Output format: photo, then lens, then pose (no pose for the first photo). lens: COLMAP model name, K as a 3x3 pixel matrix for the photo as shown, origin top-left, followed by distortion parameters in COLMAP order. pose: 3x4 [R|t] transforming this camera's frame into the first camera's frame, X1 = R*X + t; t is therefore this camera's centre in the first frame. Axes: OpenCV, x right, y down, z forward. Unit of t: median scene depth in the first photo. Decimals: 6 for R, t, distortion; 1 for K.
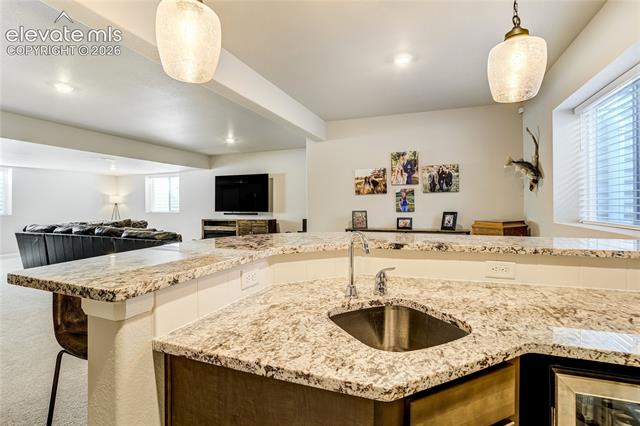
lens RADIAL K [[296.0, 0, 320.5], [0, 296.0, 208.5], [0, 0, 1]] dist [-0.003188, -0.000287]
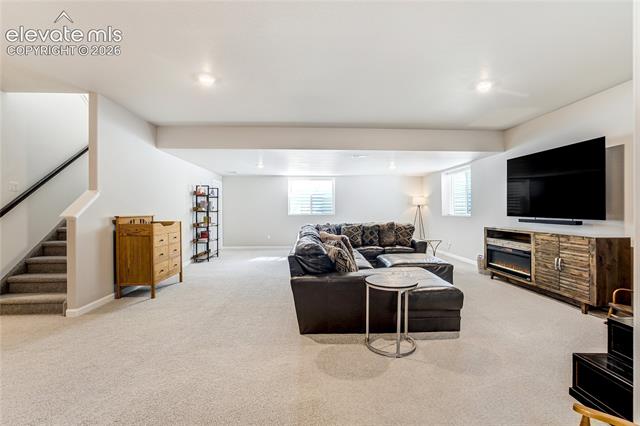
lens RADIAL K [[296.0, 0, 321.6], [0, 296.0, 210.2], [0, 0, 1]] dist [-0.003188, -0.000287]
pose [[0.402827, 0.006266, -0.915254, 0.061829], [-0.010336, 0.999944, 0.002296, 0.000108], [0.915218, 0.008535, 0.402870, 0.394894]]
